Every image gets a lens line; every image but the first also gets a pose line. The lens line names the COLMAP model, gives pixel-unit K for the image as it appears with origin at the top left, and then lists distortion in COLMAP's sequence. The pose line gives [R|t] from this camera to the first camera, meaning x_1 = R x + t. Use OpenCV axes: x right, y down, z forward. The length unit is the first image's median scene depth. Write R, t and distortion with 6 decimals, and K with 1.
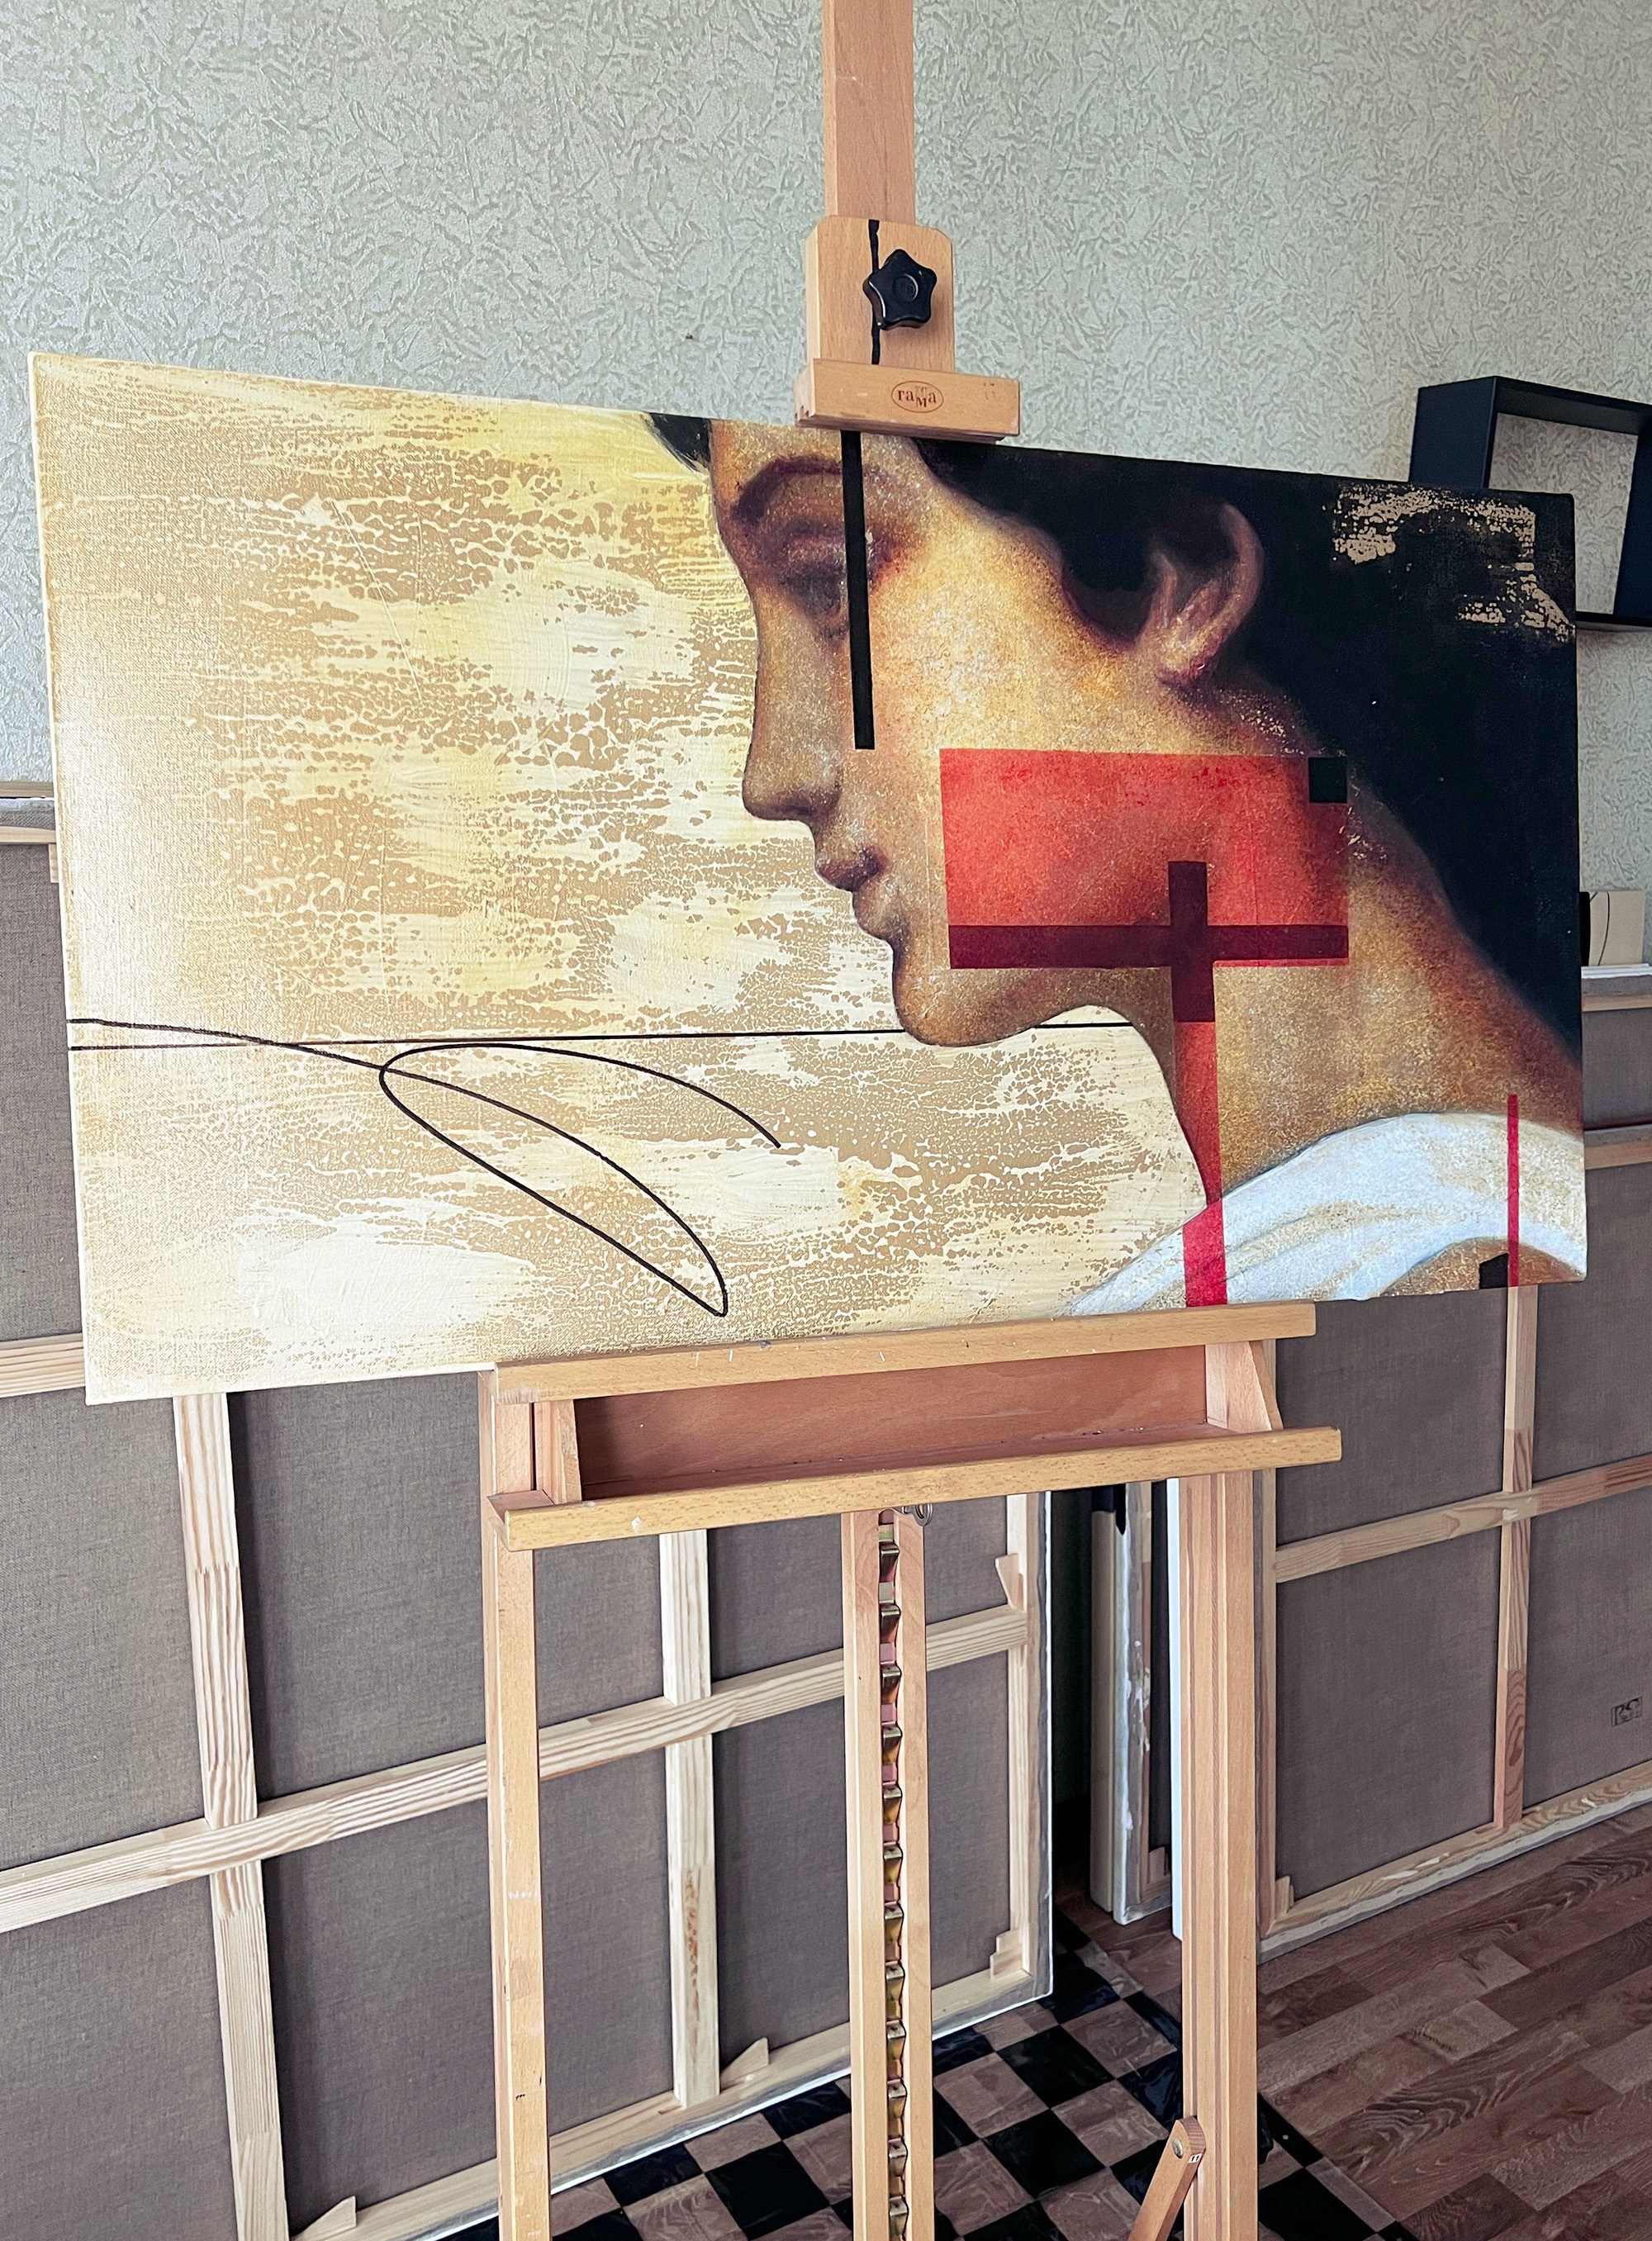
lens RADIAL K [[1736.9, 0, 826.0], [0, 1736.9, 1120.5], [0, 0, 1]] dist [-0.001591, -0.008395]
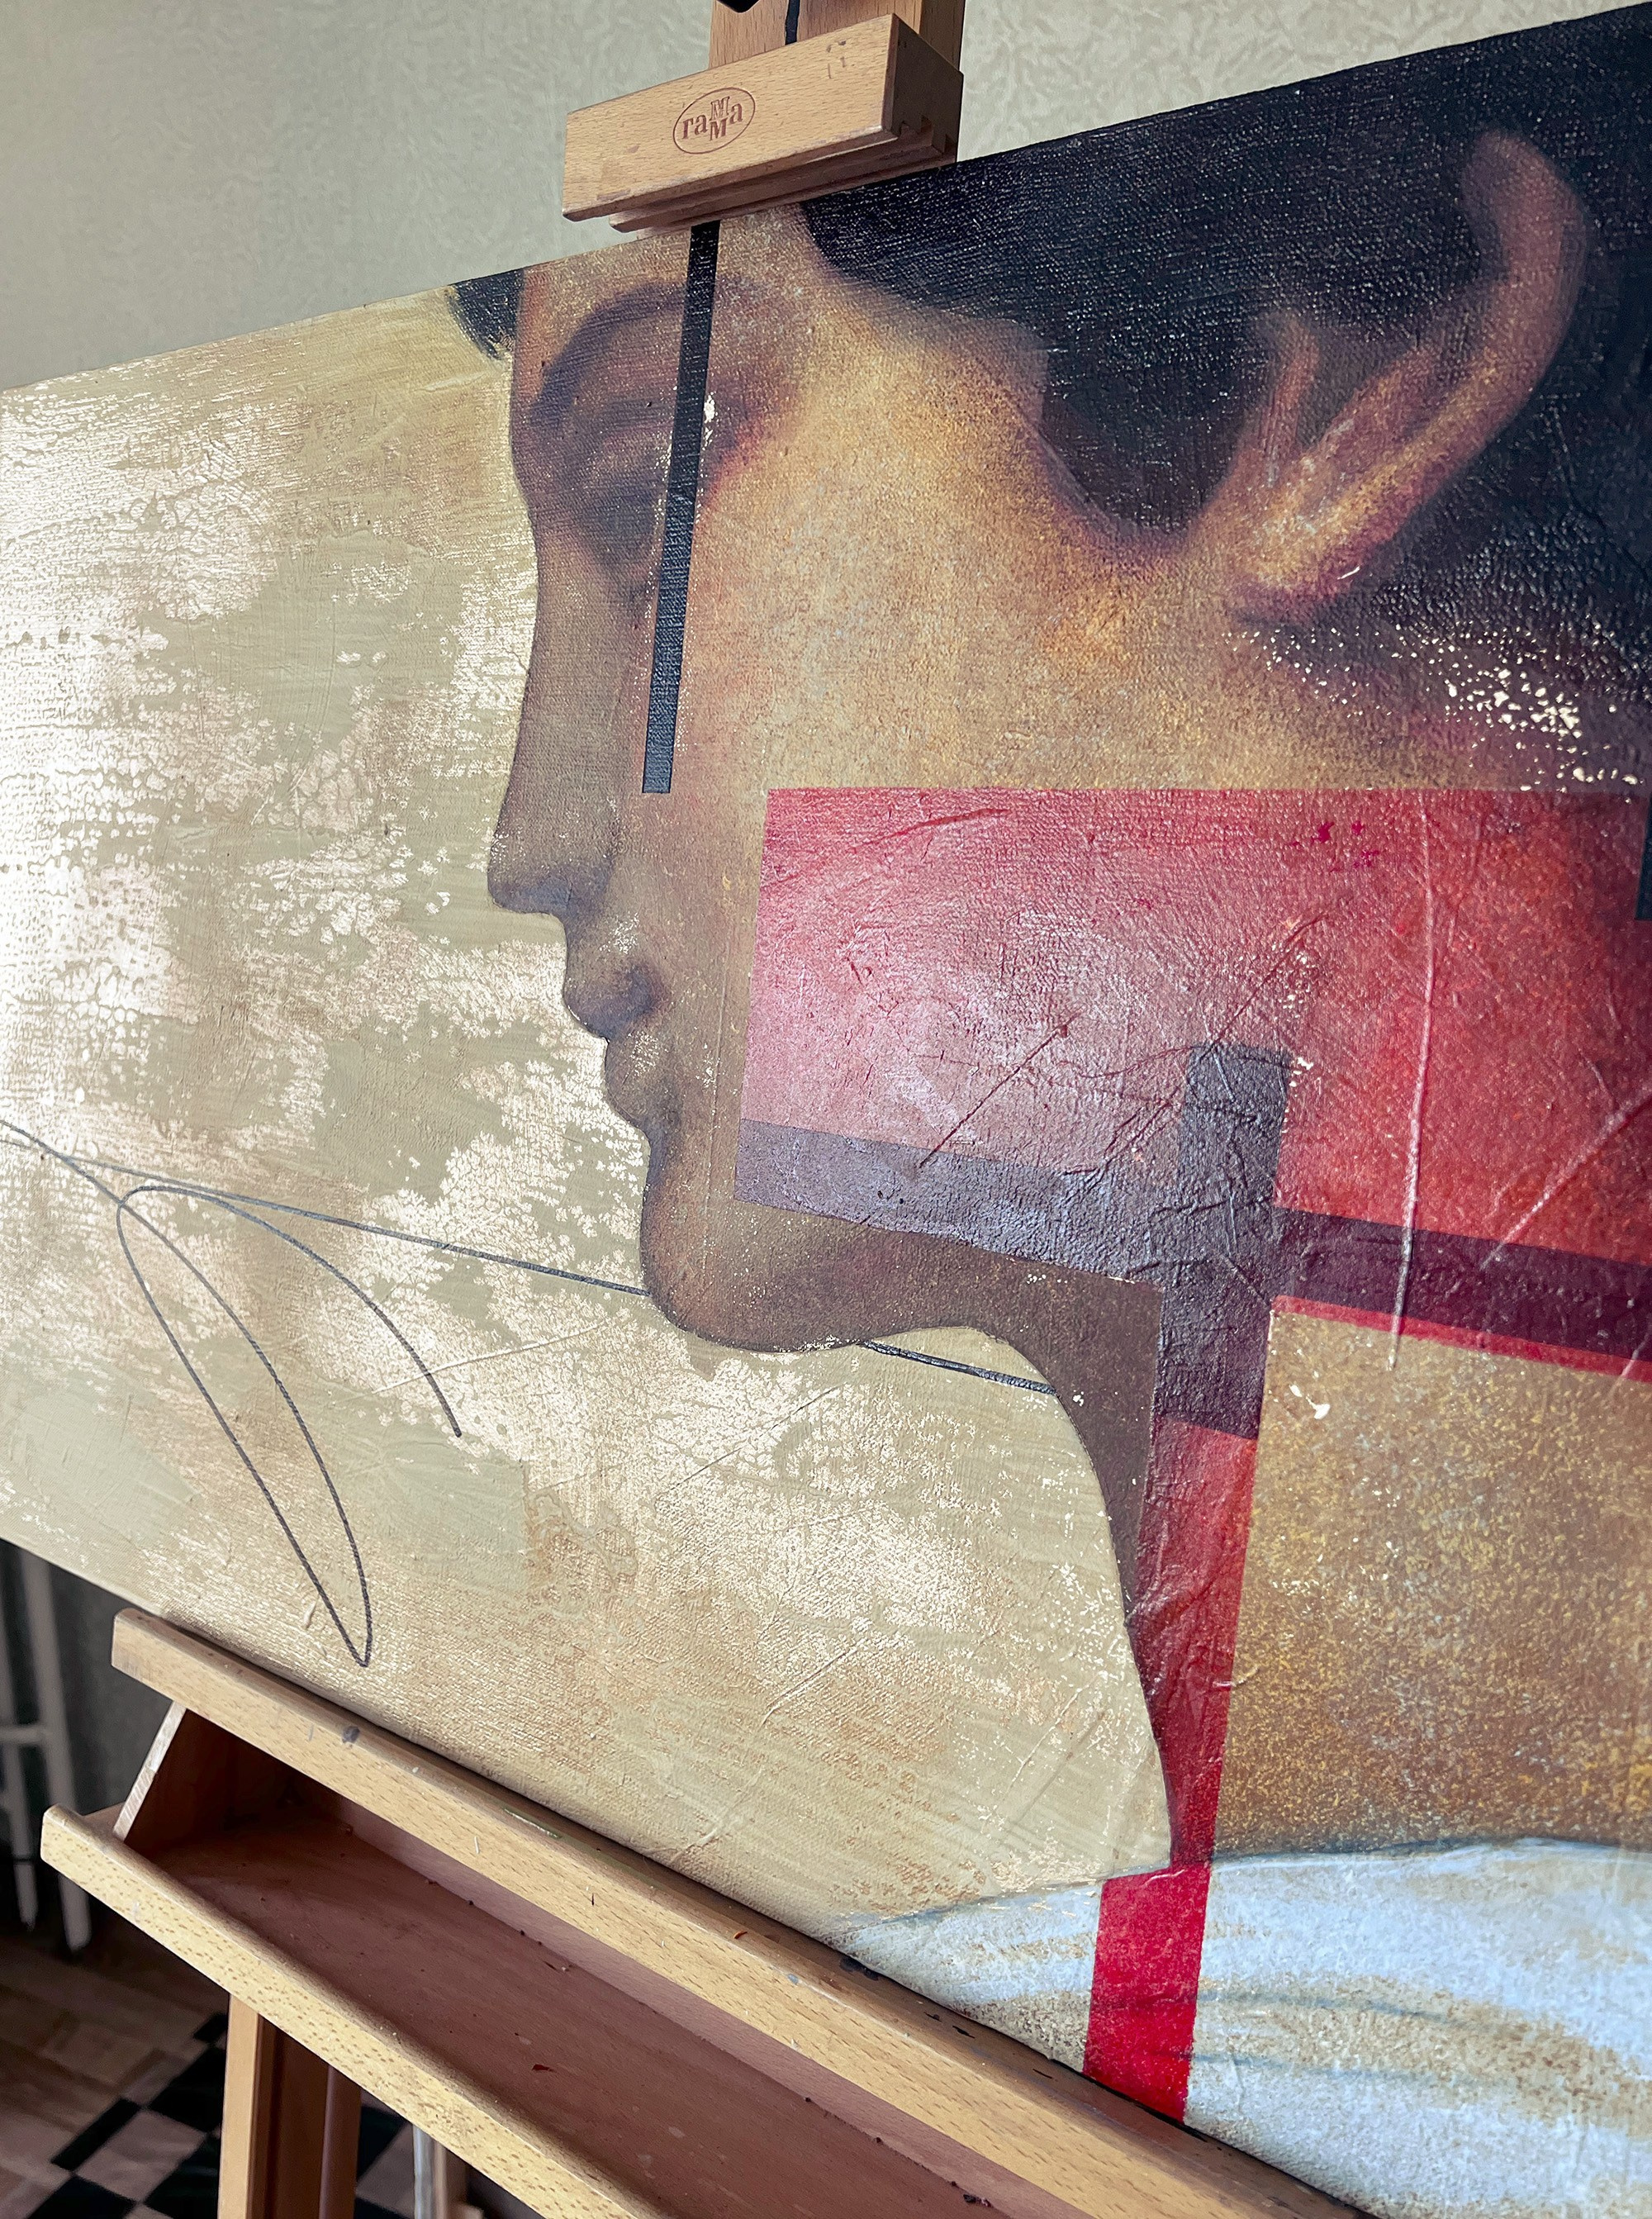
lens RADIAL K [[1716.5, 0, 826.0], [0, 1716.5, 1109.5], [0, 0, 1]] dist [-0.001155, 0.000853]
pose [[0.577155, 0.136904, -0.805077, 0.486515], [-0.145585, 0.987304, 0.063523, -0.146809], [0.803553, 0.080545, 0.589759, 0.682642]]
